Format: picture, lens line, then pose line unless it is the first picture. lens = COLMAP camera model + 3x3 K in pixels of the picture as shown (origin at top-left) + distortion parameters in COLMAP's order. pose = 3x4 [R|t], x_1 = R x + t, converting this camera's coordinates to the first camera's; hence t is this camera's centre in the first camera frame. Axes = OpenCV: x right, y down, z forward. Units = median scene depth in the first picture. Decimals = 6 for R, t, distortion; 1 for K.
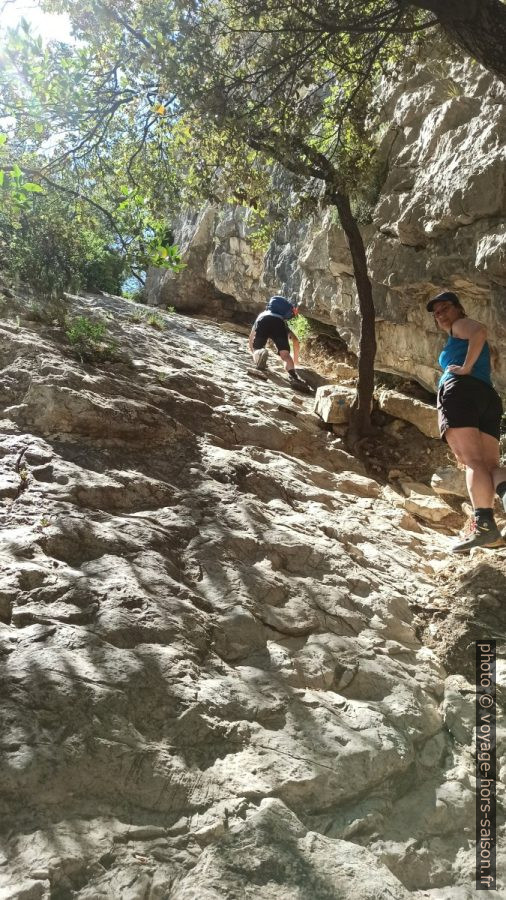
lens RADIAL K [[693.2, 0, 253.0], [0, 693.2, 450.0], [0, 0, 1]] dist [0.109741, -0.113711]
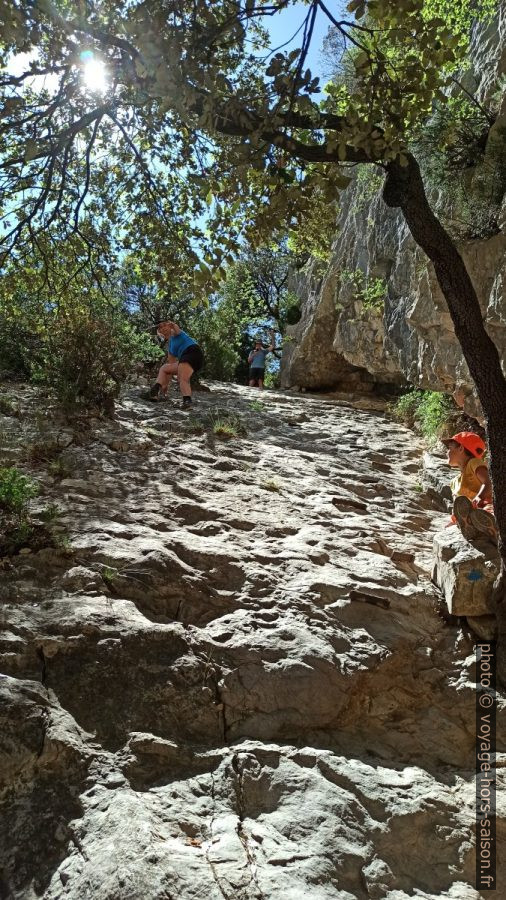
lens RADIAL K [[693.2, 0, 253.0], [0, 693.2, 450.0], [0, 0, 1]] dist [0.109741, -0.113711]
pose [[0.961281, -0.112052, -0.251759, 0.057608], [0.086874, 0.990236, -0.109023, -0.061536], [0.261517, 0.082931, 0.961629, 0.237925]]
